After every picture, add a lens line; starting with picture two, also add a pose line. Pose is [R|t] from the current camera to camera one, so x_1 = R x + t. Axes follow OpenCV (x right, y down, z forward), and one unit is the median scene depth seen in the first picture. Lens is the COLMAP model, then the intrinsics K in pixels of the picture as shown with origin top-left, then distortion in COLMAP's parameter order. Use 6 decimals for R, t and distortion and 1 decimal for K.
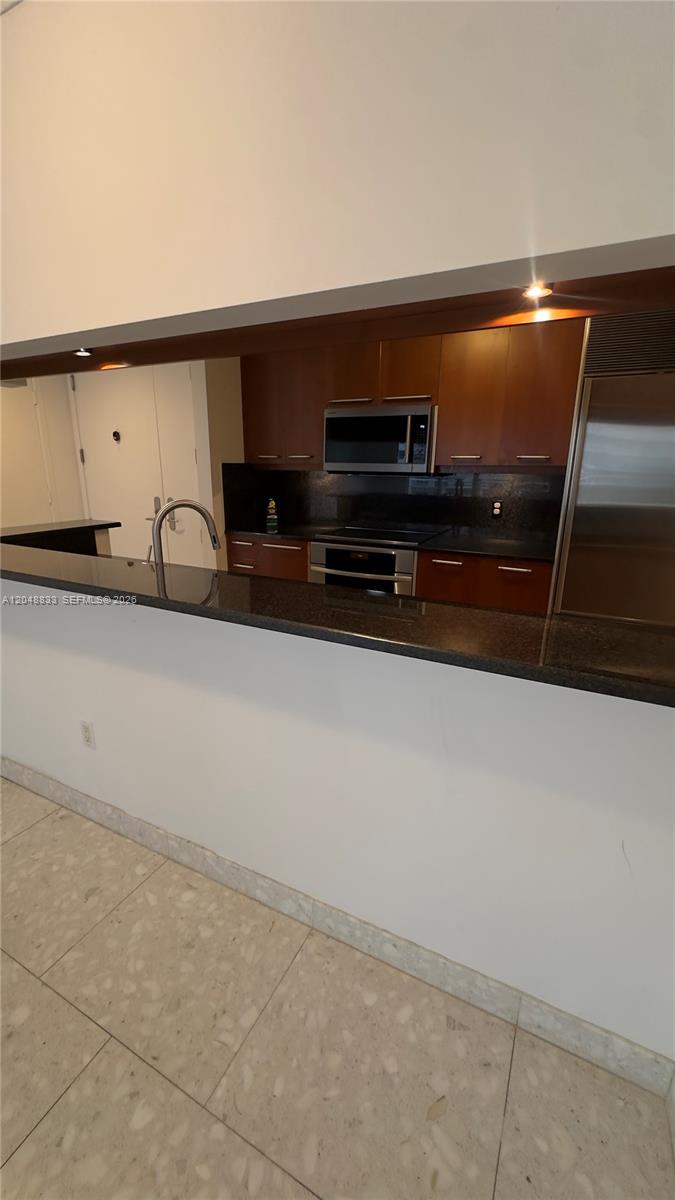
lens RADIAL K [[479.1, 0, 337.5], [0, 479.1, 600.0], [0, 0, 1]] dist [0.000695, 0.000179]
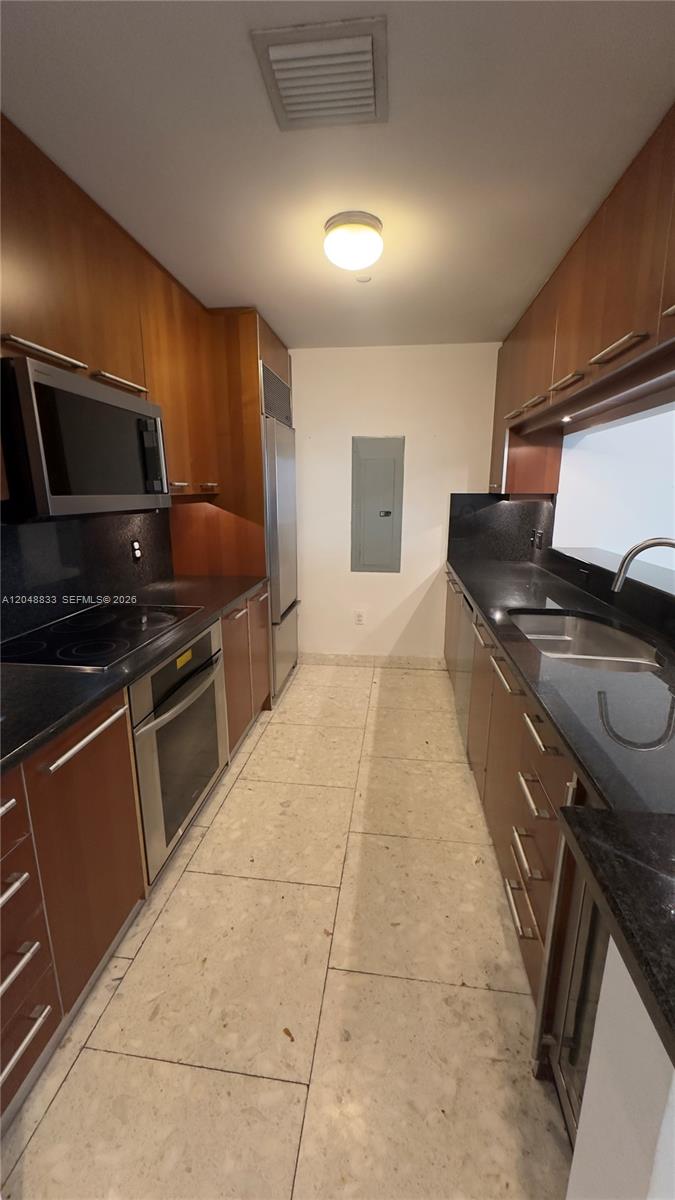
lens RADIAL K [[479.1, 0, 337.5], [0, 479.1, 600.0], [0, 0, 1]] dist [0.000695, 0.000179]
pose [[-0.336391, -0.220980, 0.915428, -0.494001], [0.263807, 0.911046, 0.316863, -0.275605], [-0.904017, 0.348086, -0.248172, 0.927967]]
